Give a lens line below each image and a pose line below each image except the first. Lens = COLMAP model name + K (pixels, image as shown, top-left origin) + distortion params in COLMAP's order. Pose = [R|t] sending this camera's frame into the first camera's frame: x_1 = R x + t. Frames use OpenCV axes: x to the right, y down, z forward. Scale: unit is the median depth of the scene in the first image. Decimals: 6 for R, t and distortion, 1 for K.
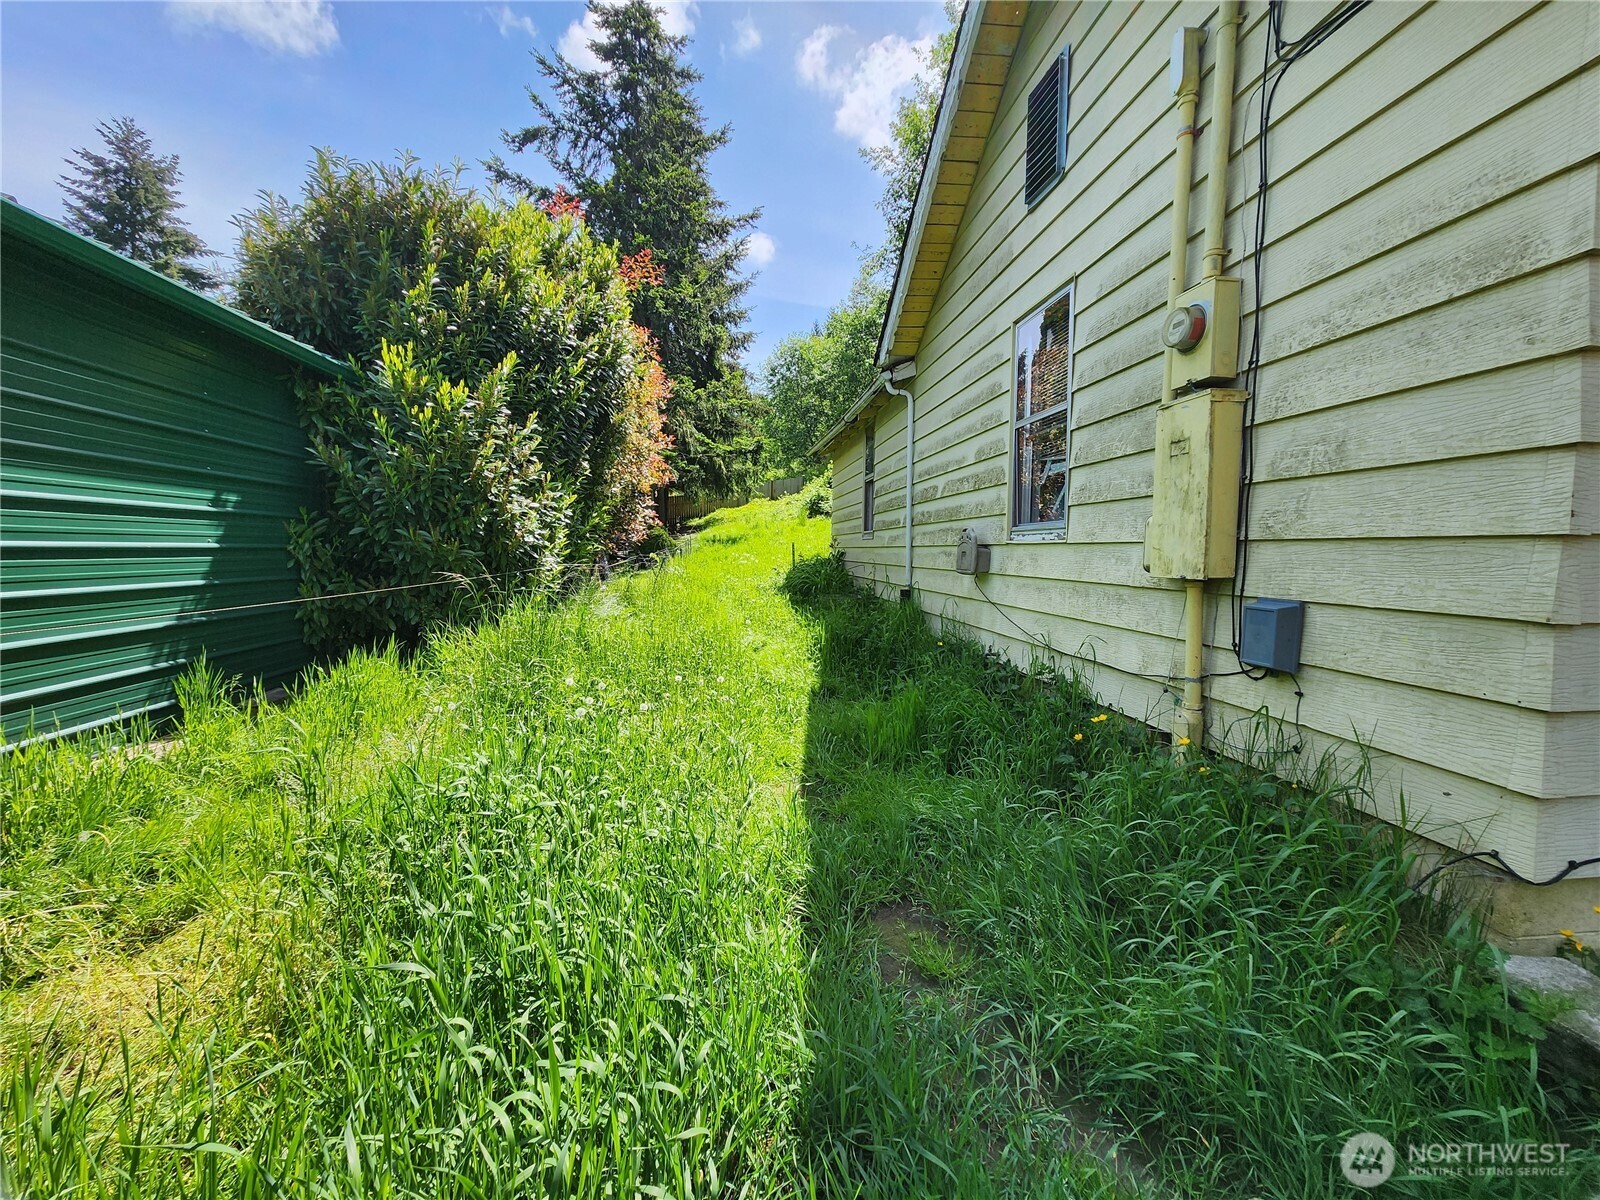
lens RADIAL K [[644.4, 0, 801.6], [0, 644.4, 604.7], [0, 0, 1]] dist [-0.000437, -0.000009]
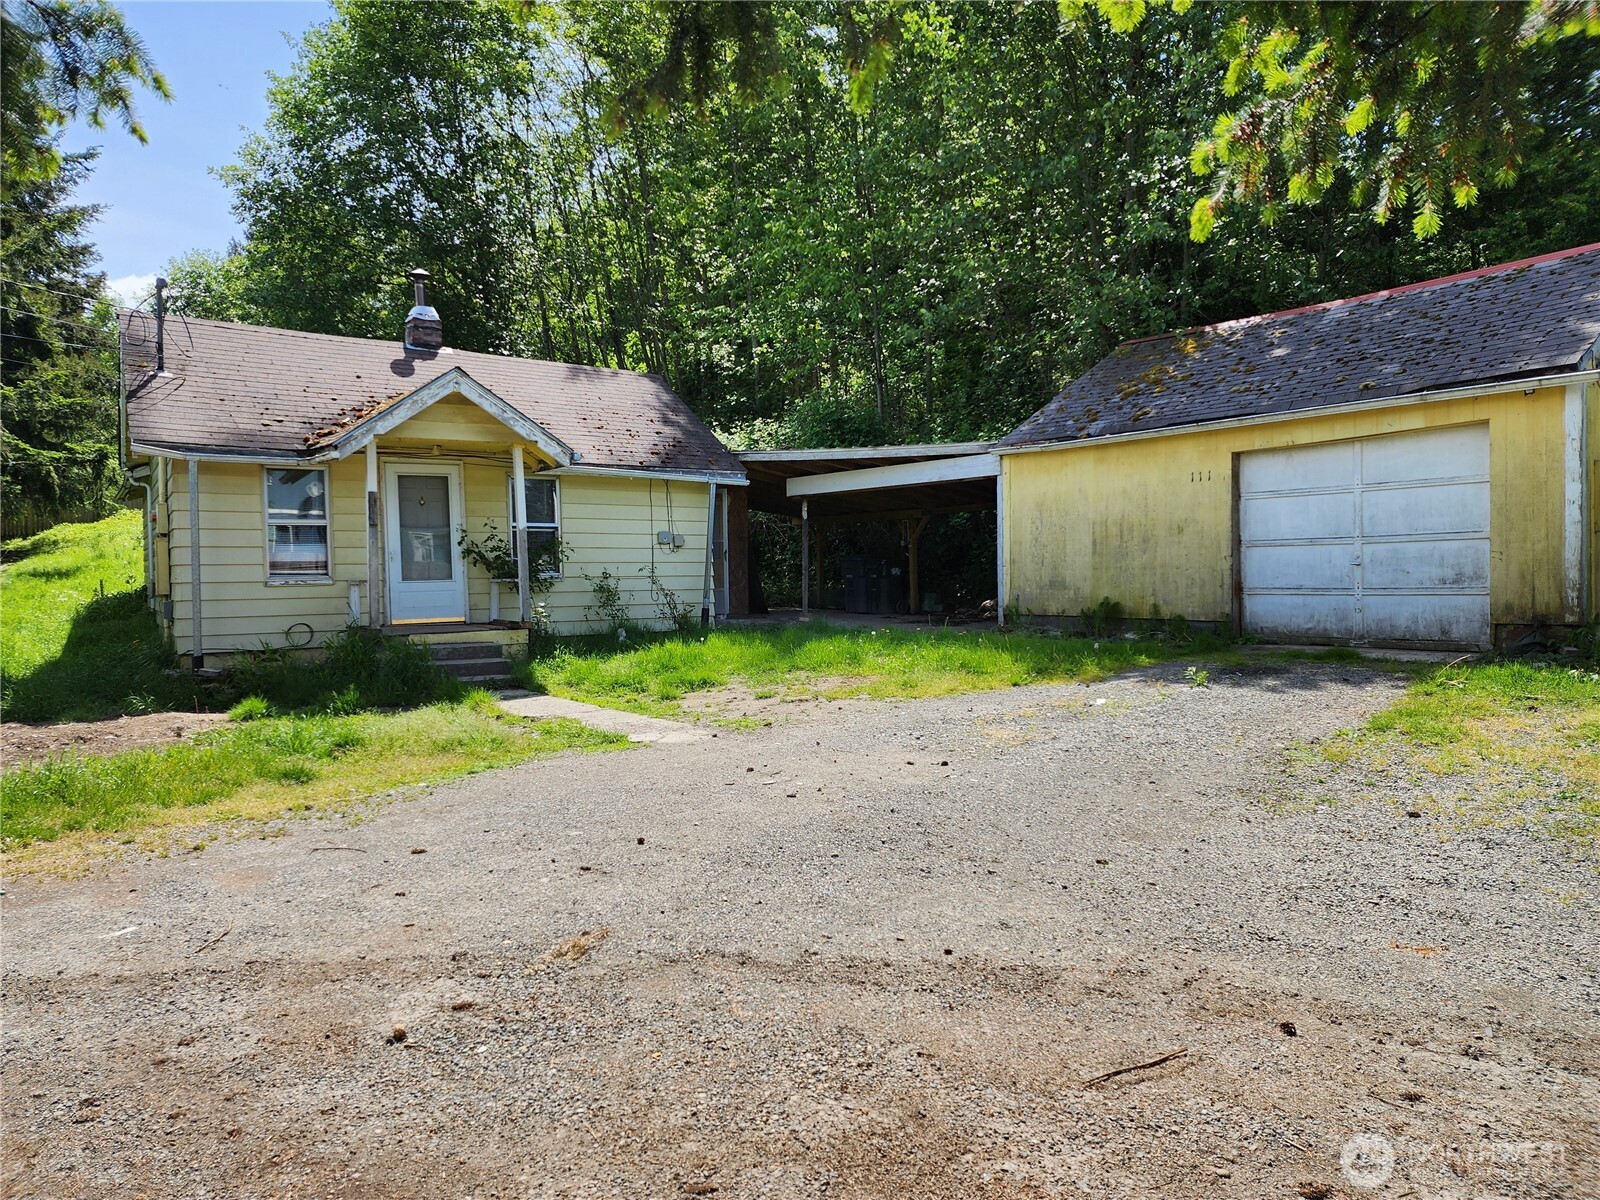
lens RADIAL K [[1065.7, 0, 793.1], [0, 1065.7, 608.4], [0, 0, 1]] dist [0.091401, -0.079150]
pose [[0.904138, -0.036820, 0.425650, 0.381134], [0.058996, 0.997495, -0.039028, 0.142429], [-0.423147, 0.060398, 0.904046, -1.742312]]
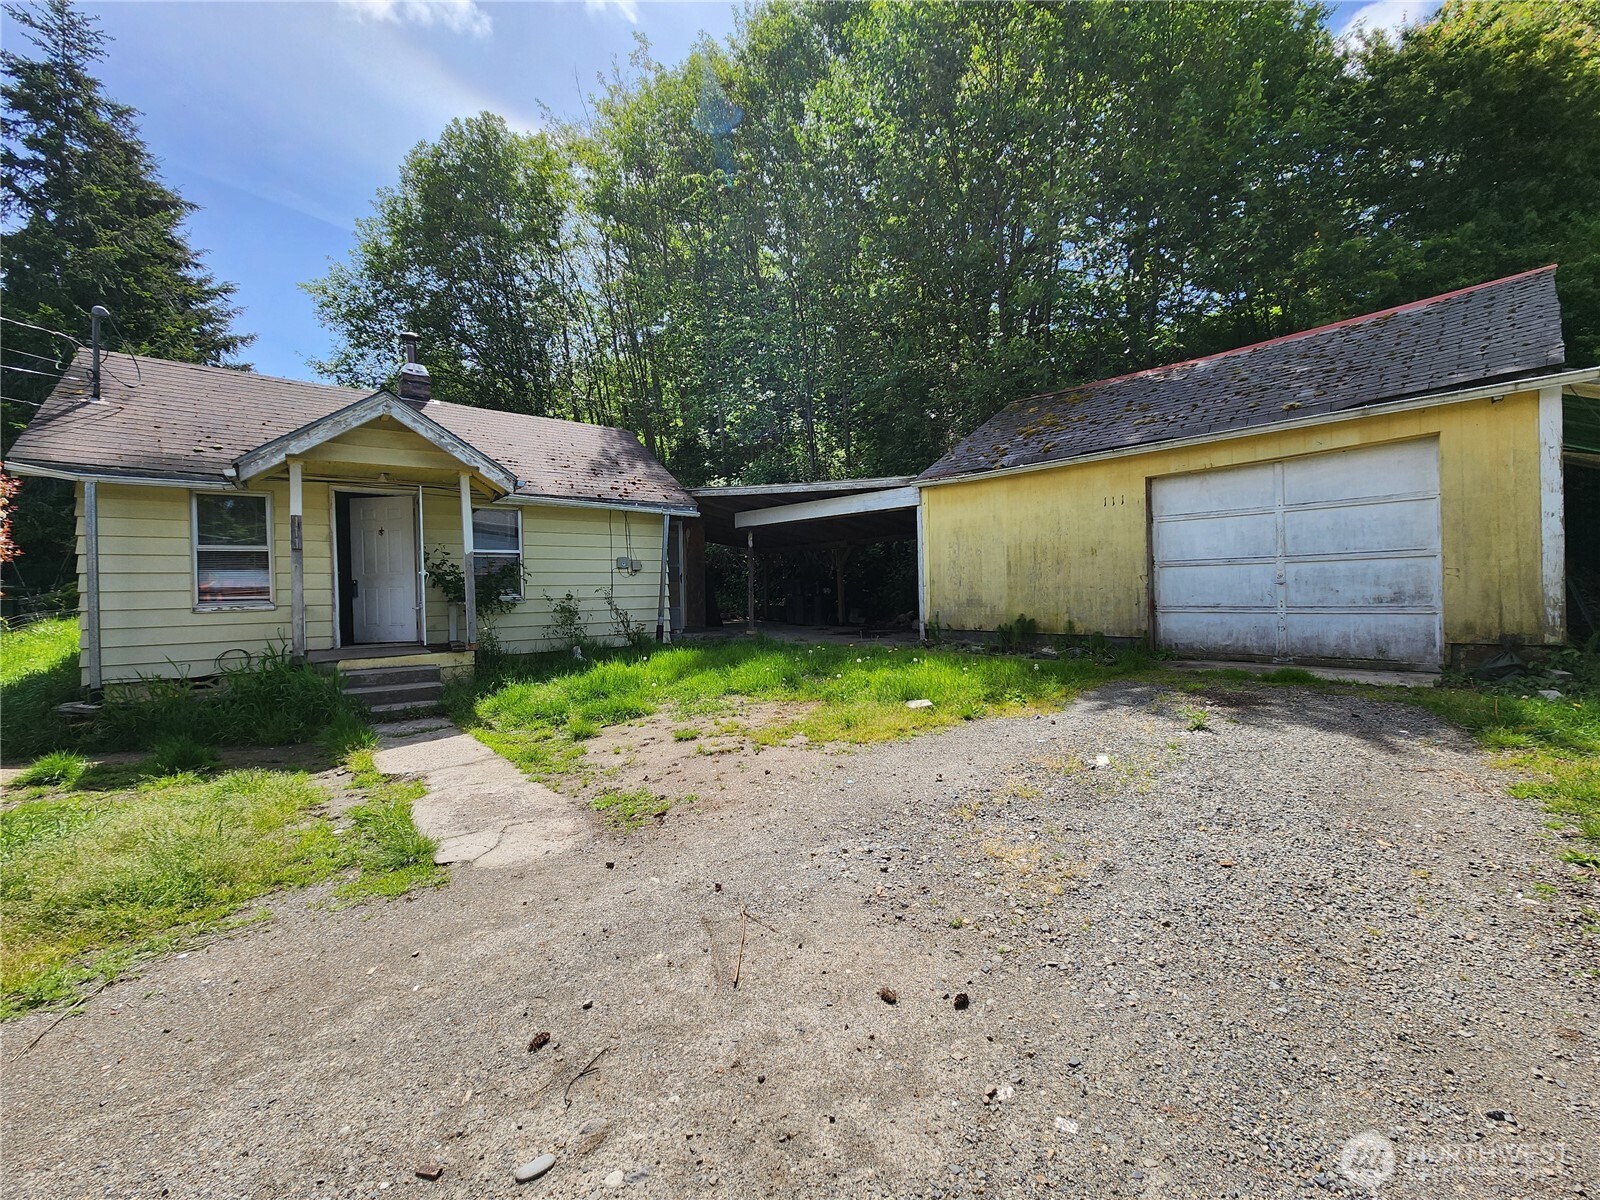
lens RADIAL K [[652.6, 0, 808.0], [0, 652.6, 594.9], [0, 0, 1]] dist [0.000036, 0.000202]
pose [[0.869900, -0.032754, 0.492140, 0.700922], [0.071925, 0.995551, -0.060874, 0.093439], [-0.487956, 0.088351, 0.868385, -1.181375]]
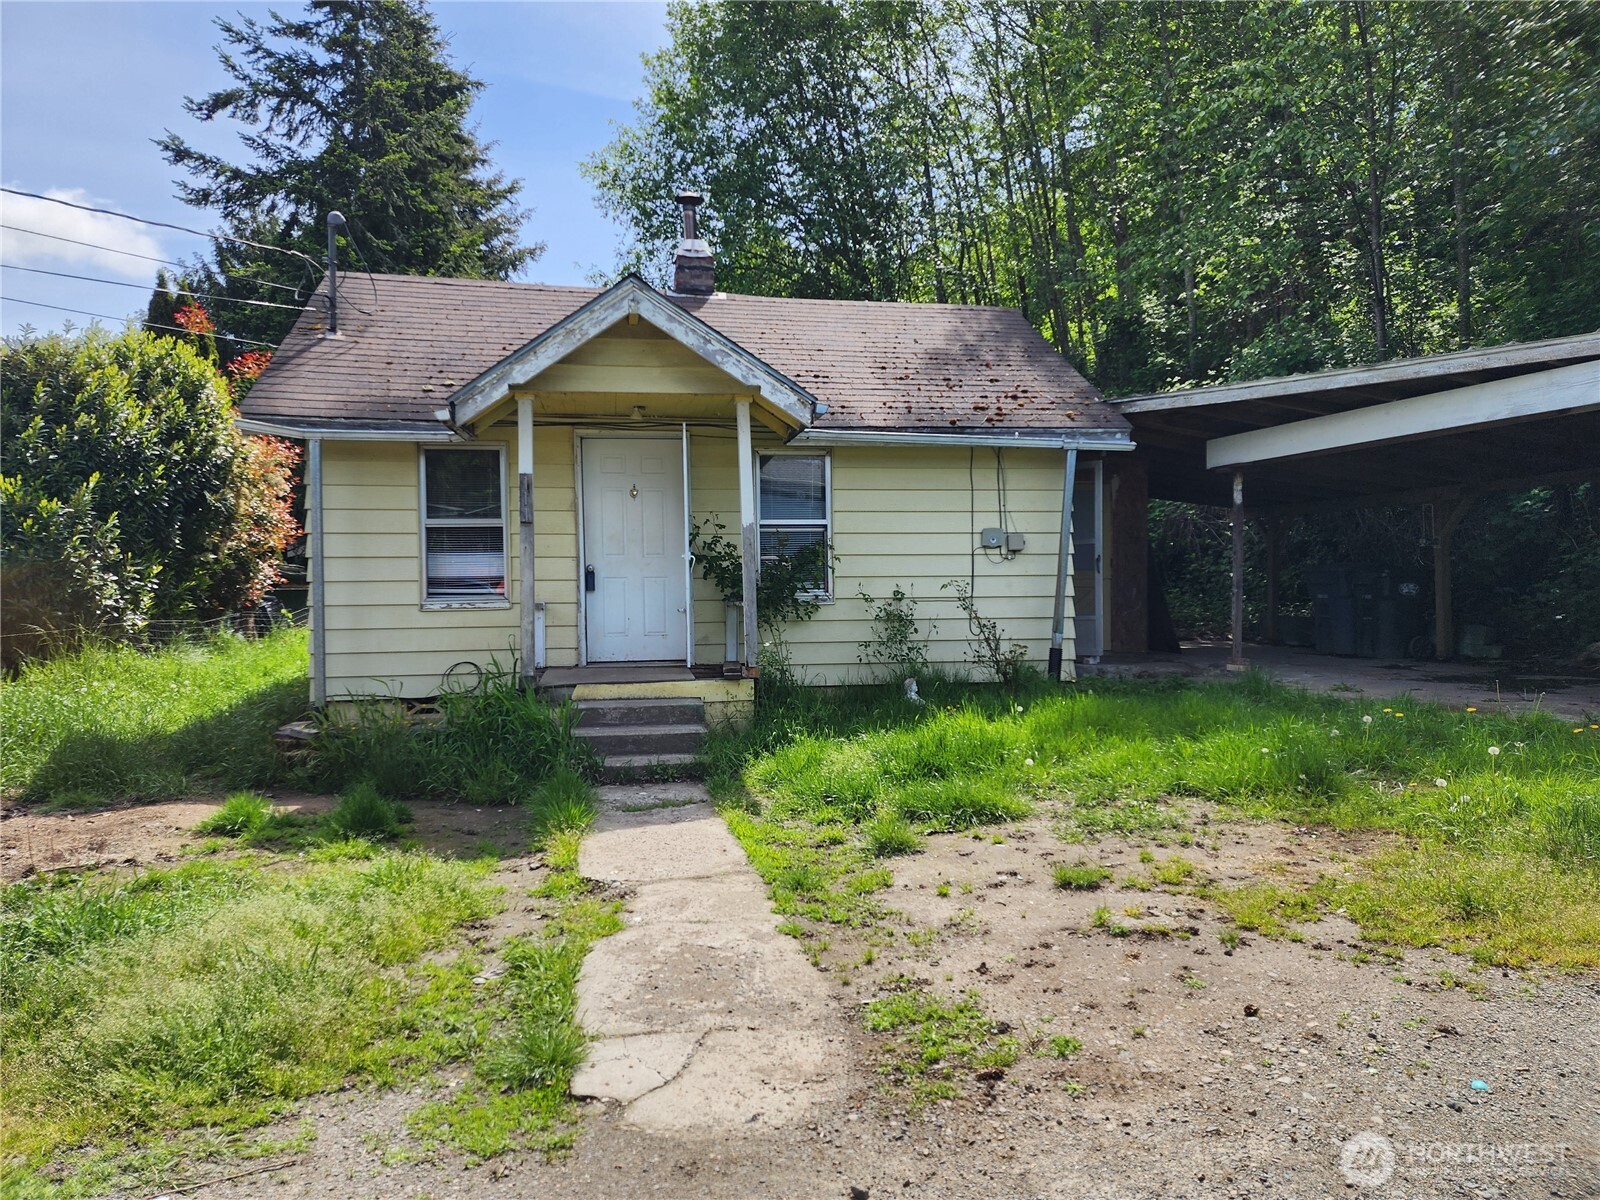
lens RADIAL K [[1062.8, 0, 794.1], [0, 1062.8, 599.8], [0, 0, 1]] dist [0.093441, -0.082395]
pose [[0.999317, -0.021623, 0.029969, 0.764420], [0.023875, 0.996751, -0.076923, 0.082855], [-0.028208, 0.077586, 0.996587, -1.071215]]
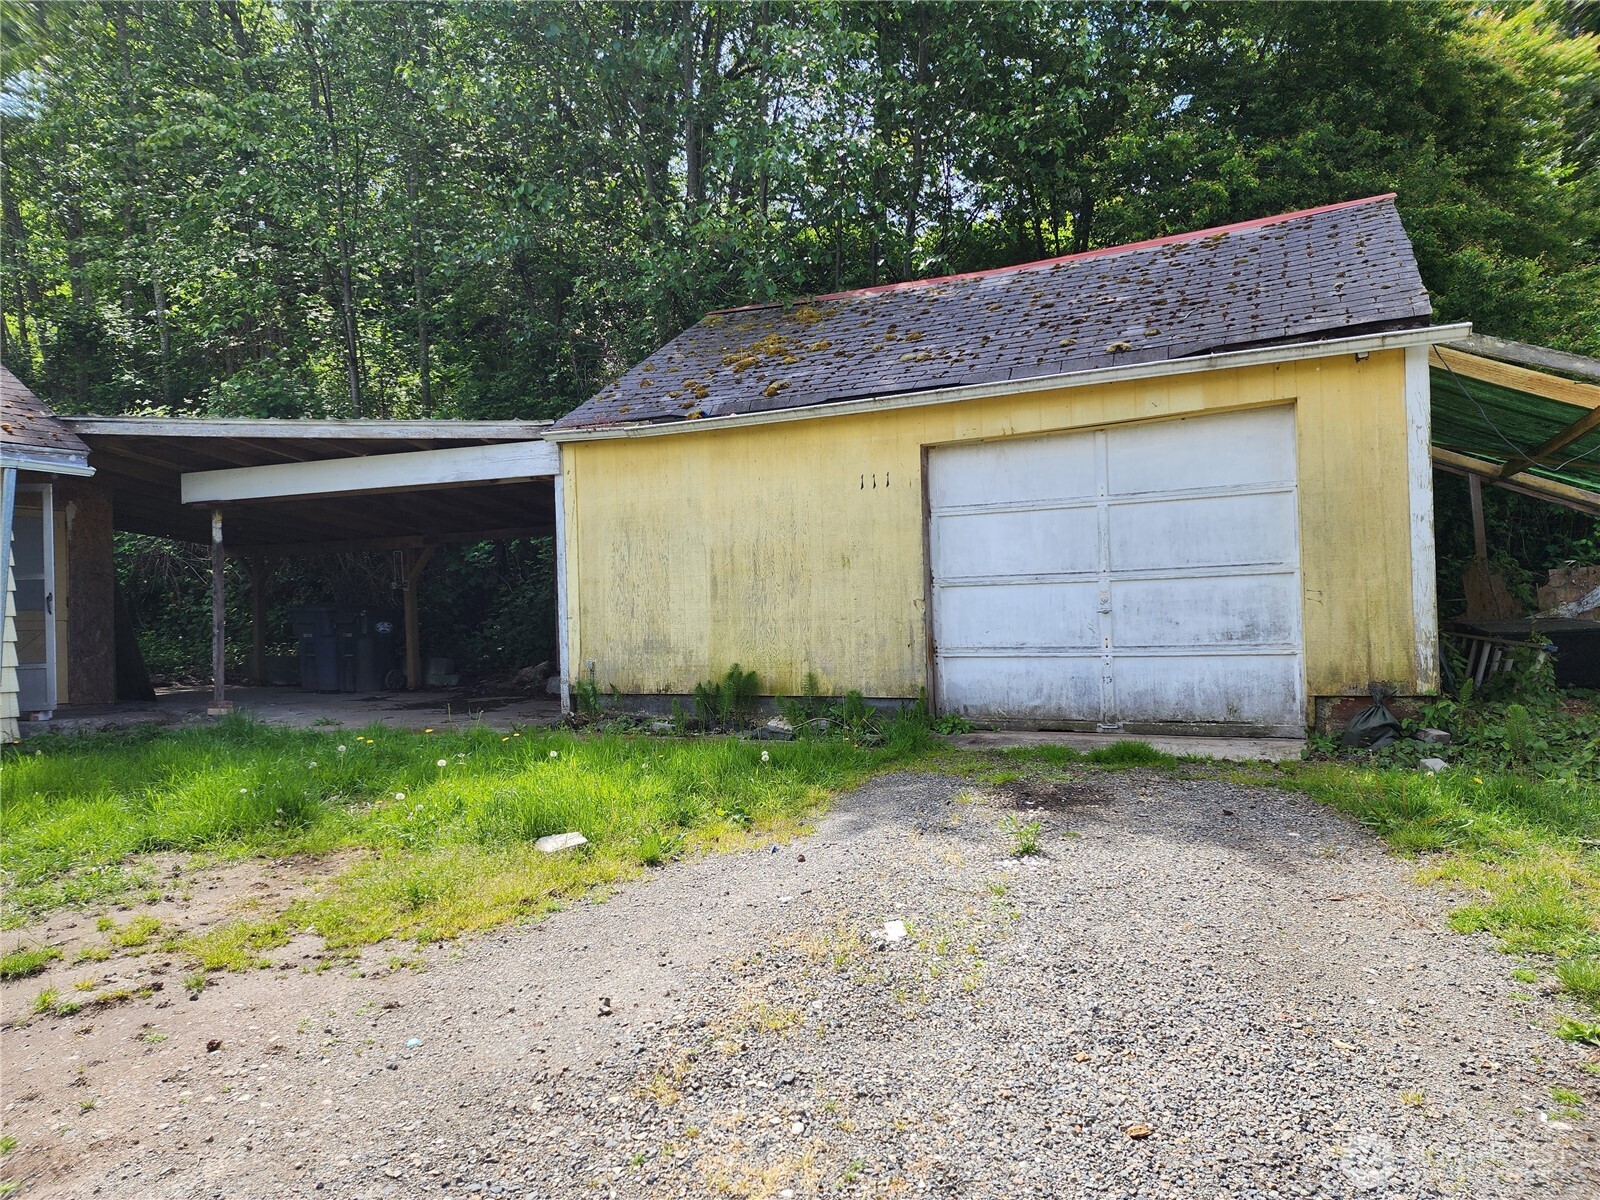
lens RADIAL K [[1065.7, 0, 793.1], [0, 1065.7, 608.4], [0, 0, 1]] dist [0.091401, -0.079150]
pose [[0.620276, -0.022914, 0.784049, 0.759192], [0.098582, 0.993925, -0.048943, 0.086108], [-0.778164, 0.107651, 0.618766, -1.105336]]
